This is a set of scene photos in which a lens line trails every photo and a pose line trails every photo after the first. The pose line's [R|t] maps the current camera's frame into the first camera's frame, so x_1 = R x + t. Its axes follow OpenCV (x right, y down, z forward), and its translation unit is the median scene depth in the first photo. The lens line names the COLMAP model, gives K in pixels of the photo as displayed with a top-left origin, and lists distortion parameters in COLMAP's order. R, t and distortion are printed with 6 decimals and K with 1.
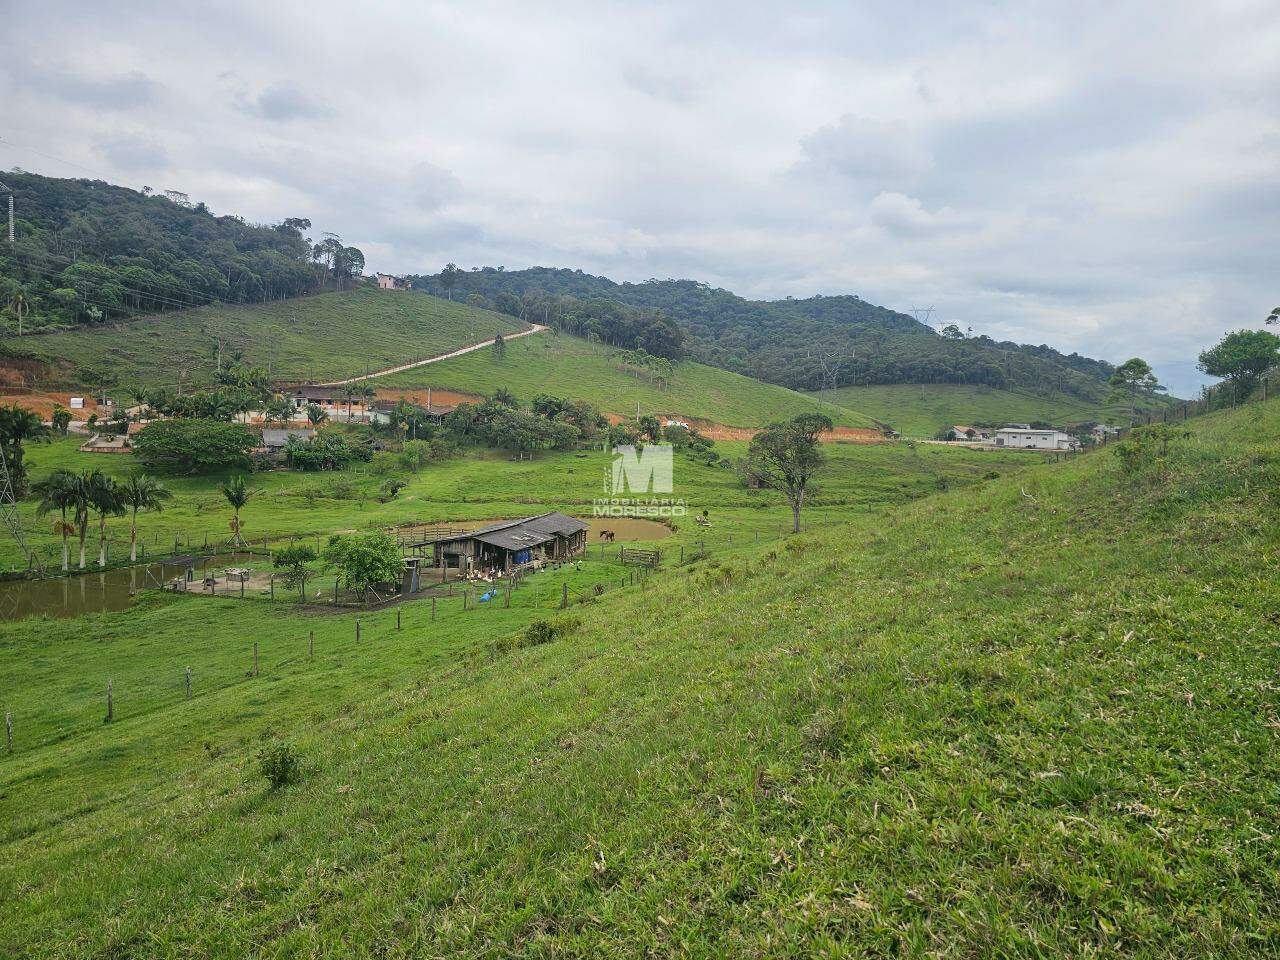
lens RADIAL K [[880.9, 0, 645.4], [0, 880.9, 475.4], [0, 0, 1]] dist [0.105392, -0.094713]
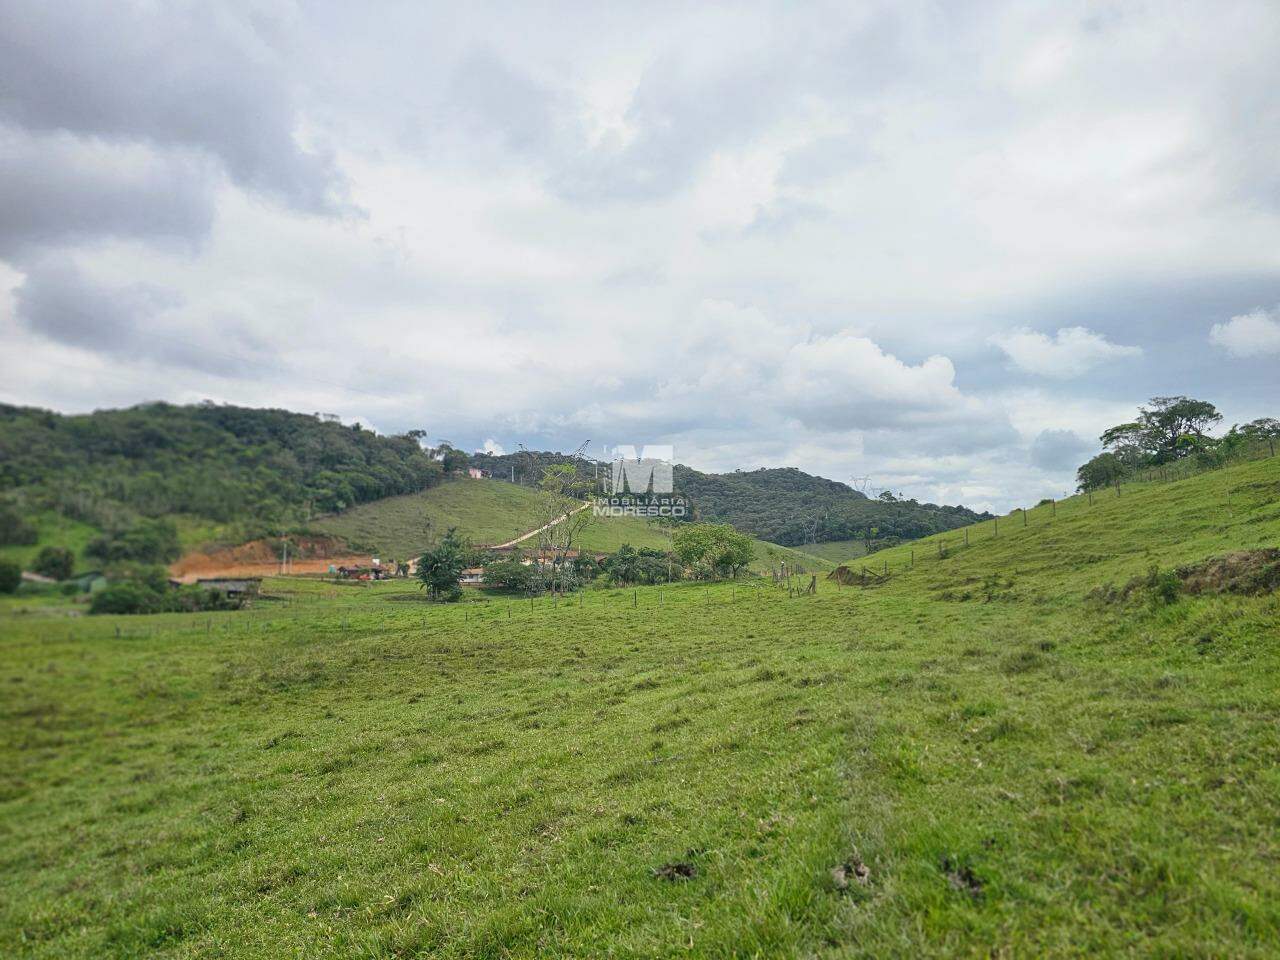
lens RADIAL K [[882.4, 0, 640.0], [0, 882.4, 480.0], [0, 0, 1]] dist [0.083794, -0.072636]
pose [[0.996561, -0.030324, 0.077120, -0.149538], [0.044141, 0.981873, -0.184326, 0.043155], [-0.070132, 0.187096, 0.979835, -0.289025]]
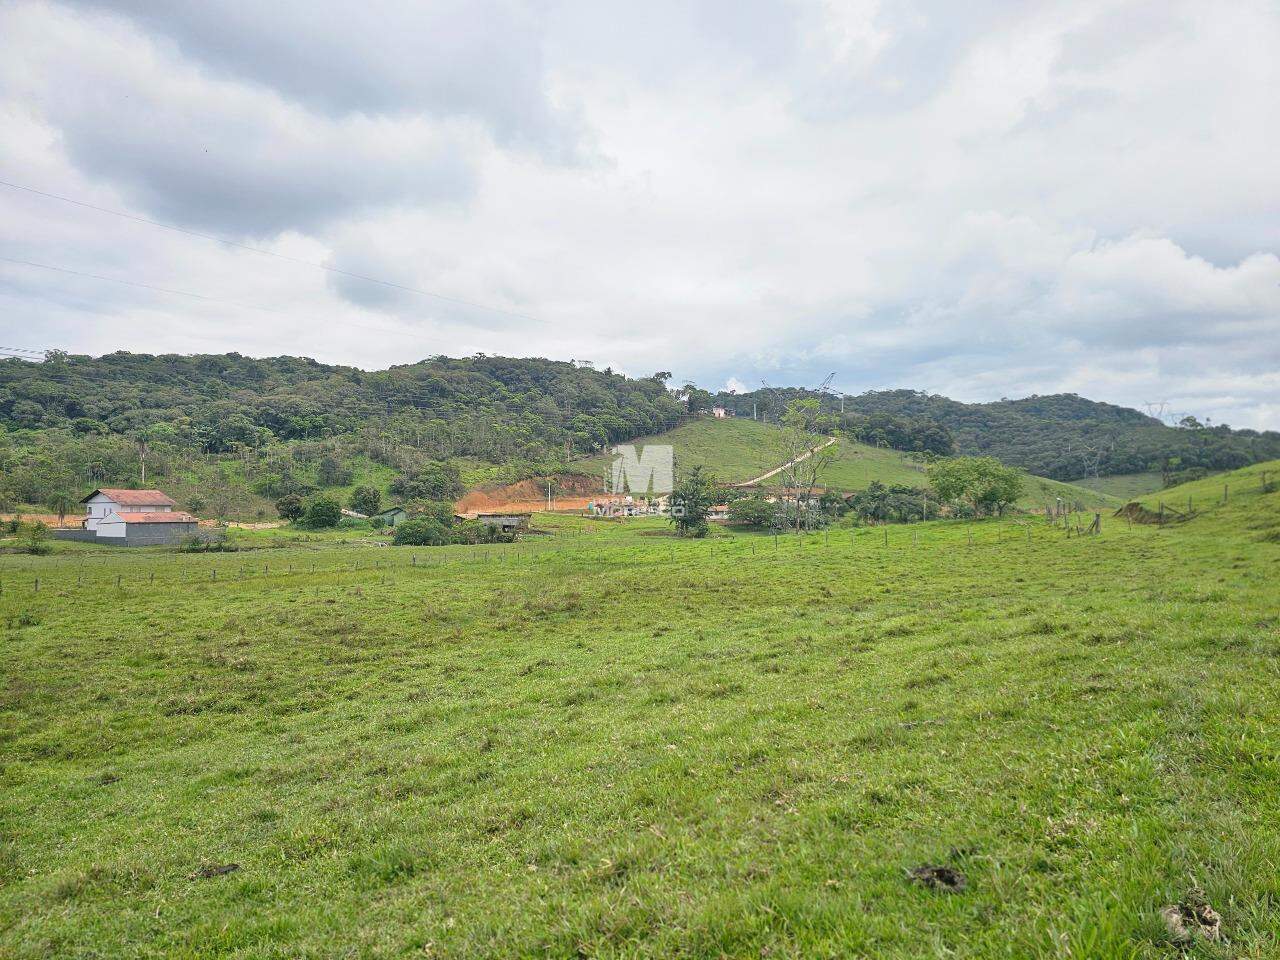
lens RADIAL K [[879.0, 0, 640.5], [0, 879.0, 483.5], [0, 0, 1]] dist [0.121485, -0.136945]
pose [[0.978896, -0.045229, -0.199289, -0.149236], [0.021453, 0.992556, -0.119883, 0.042947], [0.203228, 0.113077, 0.972580, -0.286434]]
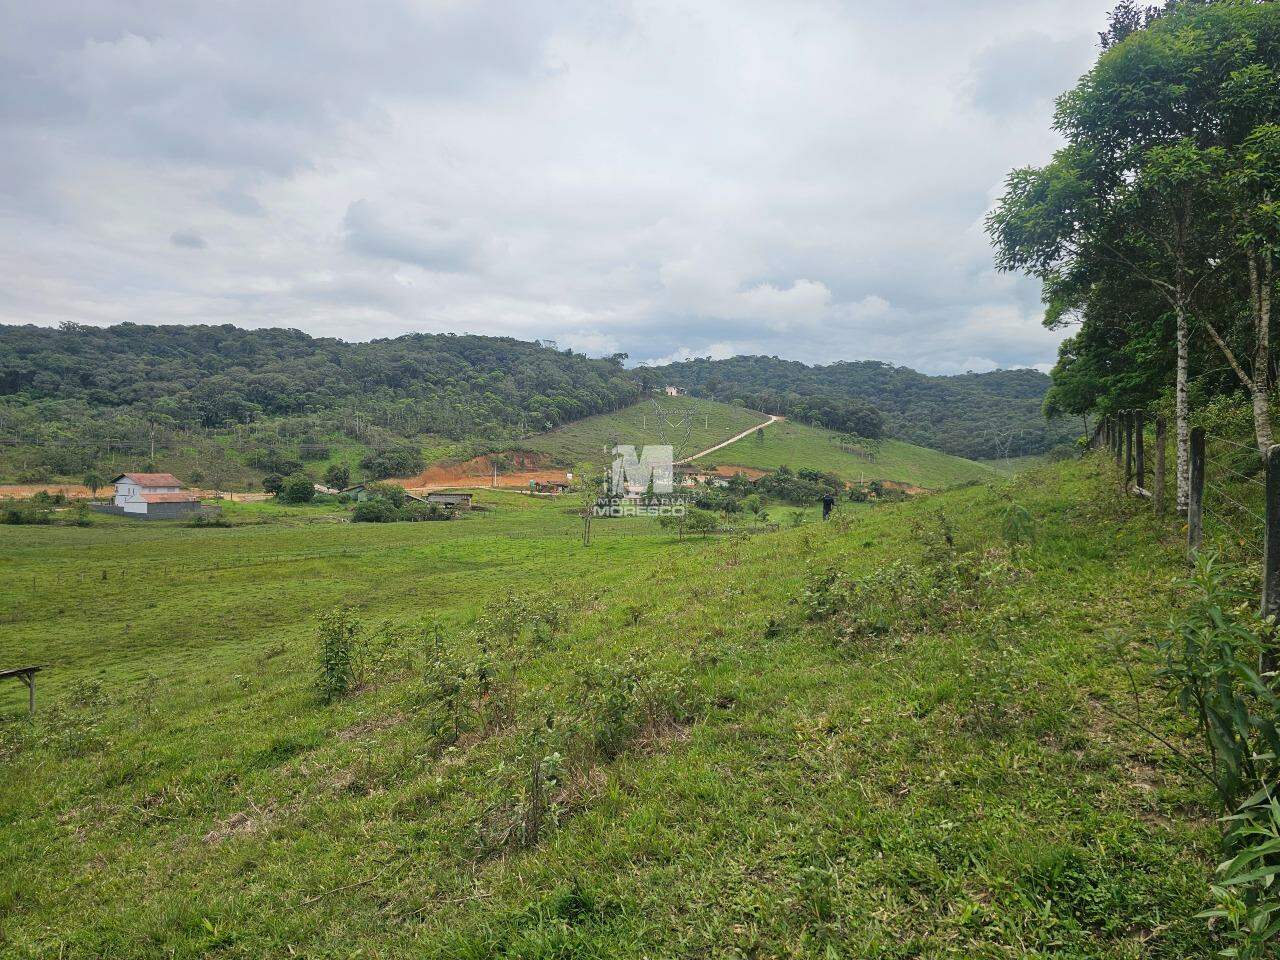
lens RADIAL K [[879.0, 0, 640.5], [0, 879.0, 483.5], [0, 0, 1]] dist [0.121485, -0.136945]
pose [[0.980878, -0.003813, -0.194584, -0.061423], [-0.008862, 0.997896, -0.064229, 0.027603], [0.194420, 0.064725, 0.978781, -0.409864]]
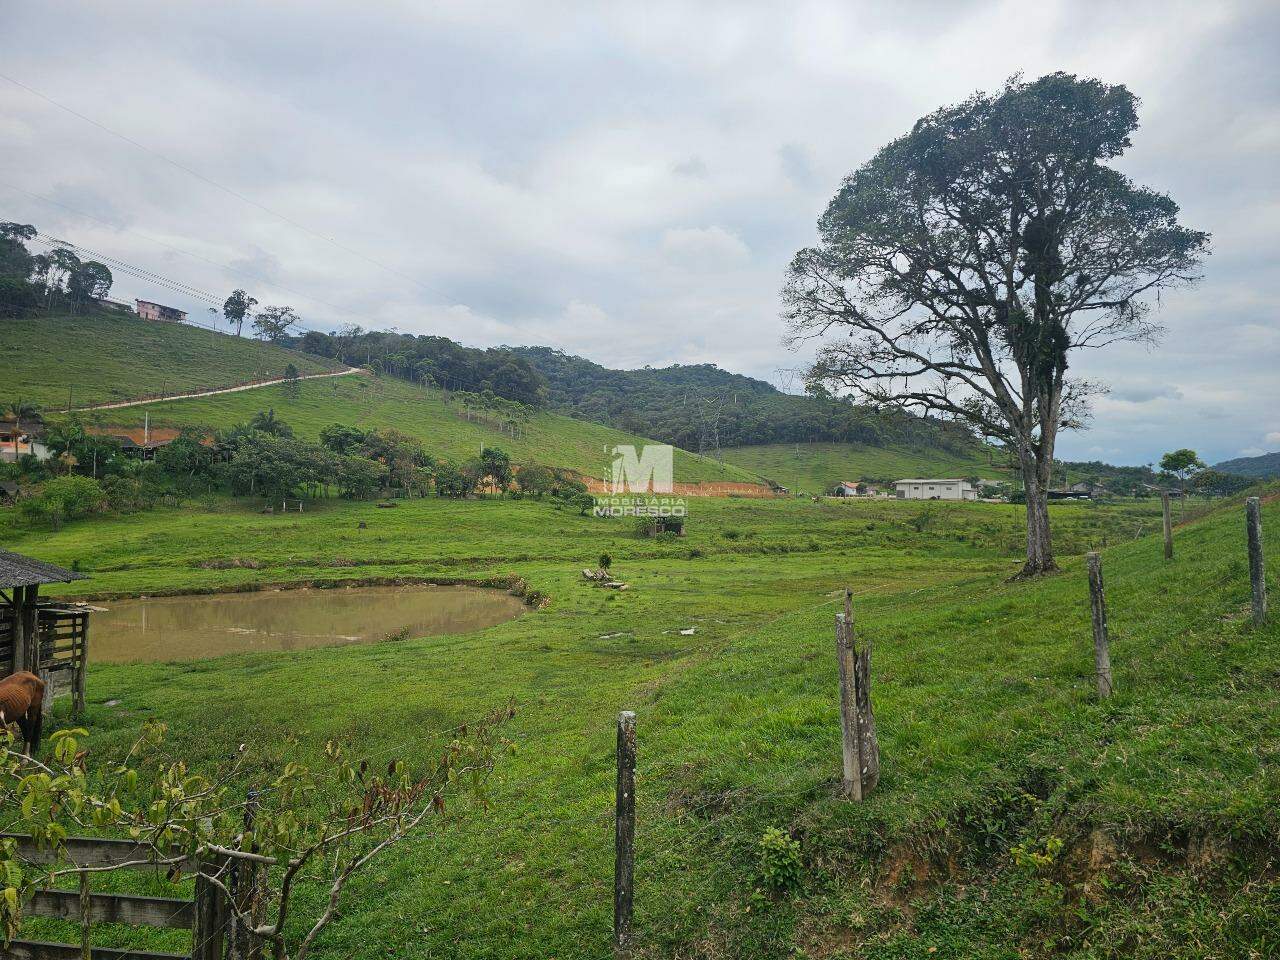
lens RADIAL K [[879.0, 0, 640.5], [0, 879.0, 483.5], [0, 0, 1]] dist [0.121485, -0.136945]
pose [[0.987596, -0.028664, 0.154375, 0.006320], [0.041483, 0.995893, -0.080472, 0.012669], [-0.151435, 0.085878, 0.984730, 0.179165]]
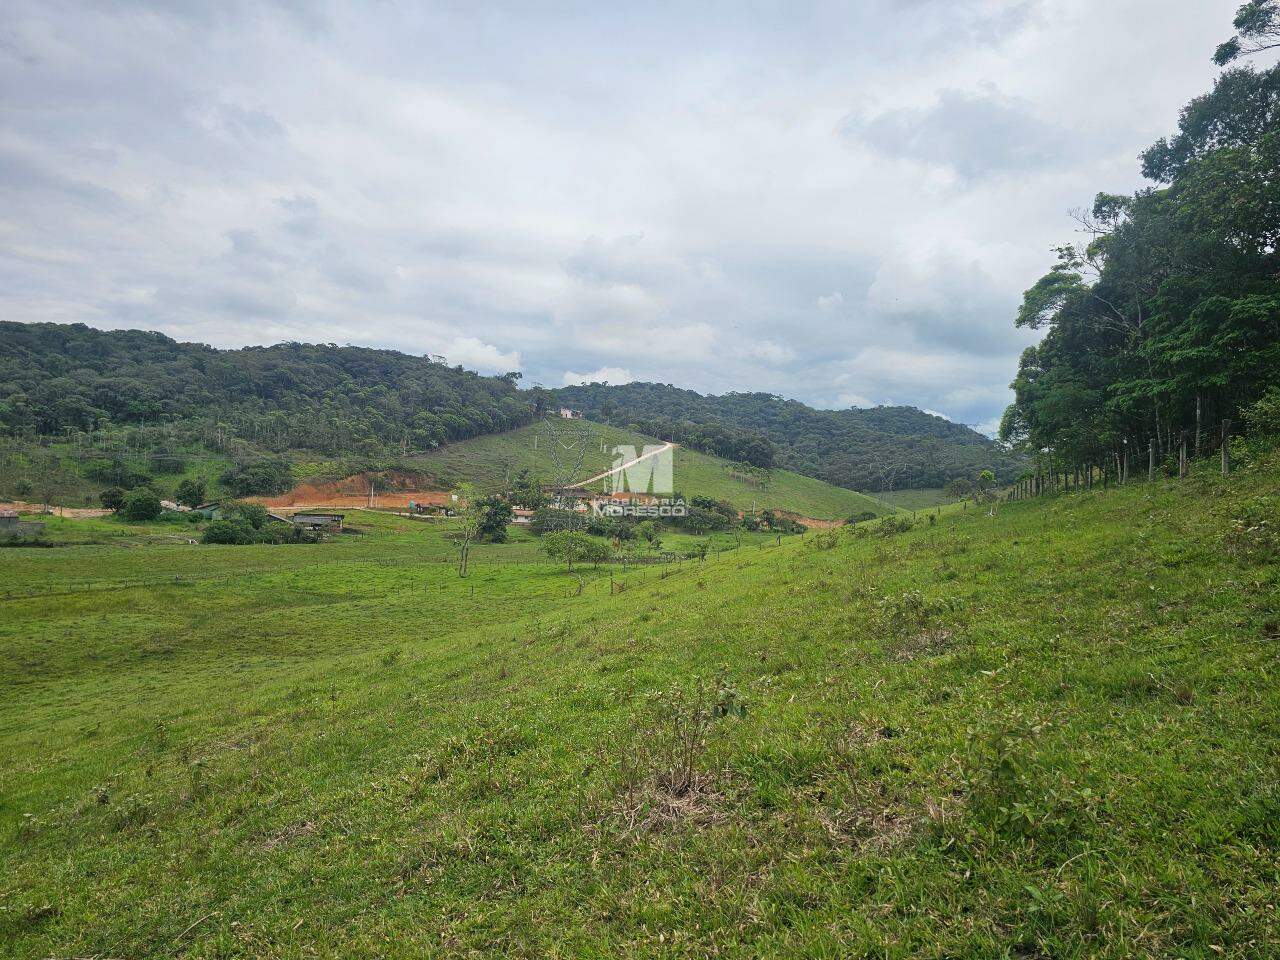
lens RADIAL K [[882.4, 0, 640.0], [0, 882.4, 480.0], [0, 0, 1]] dist [0.083794, -0.072636]
pose [[0.997016, 0.016531, -0.075404, -0.065195], [-0.023943, 0.994850, -0.098487, 0.025577], [0.073388, 0.099998, 0.992277, -0.379282]]
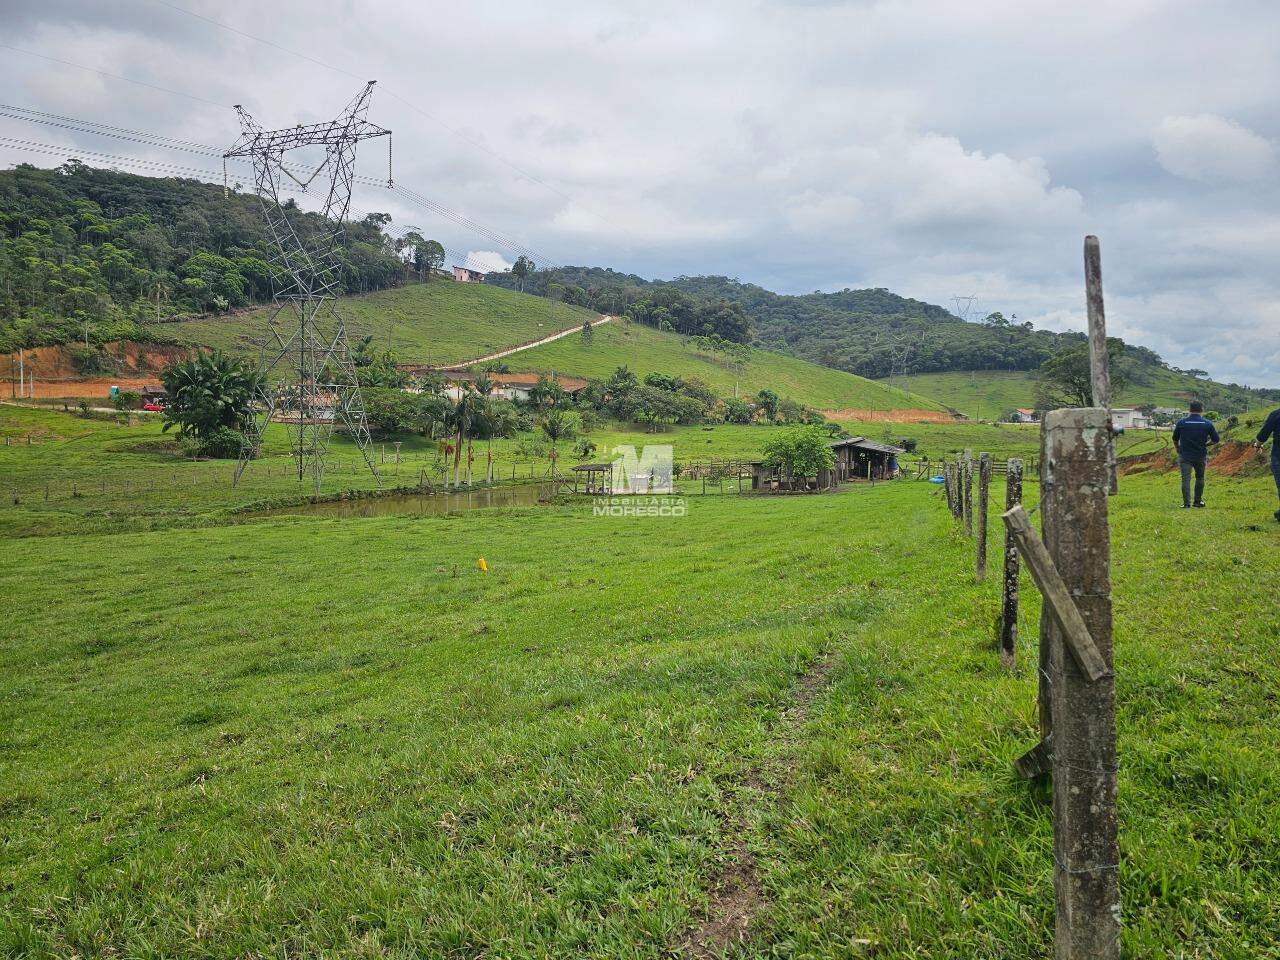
lens RADIAL K [[879.0, 0, 640.5], [0, 879.0, 483.5], [0, 0, 1]] dist [0.121485, -0.136945]
pose [[0.999730, -0.017894, -0.014820, -0.076578], [0.017969, 0.999826, 0.004957, 0.019034], [0.014728, -0.005222, 0.999878, -0.009066]]
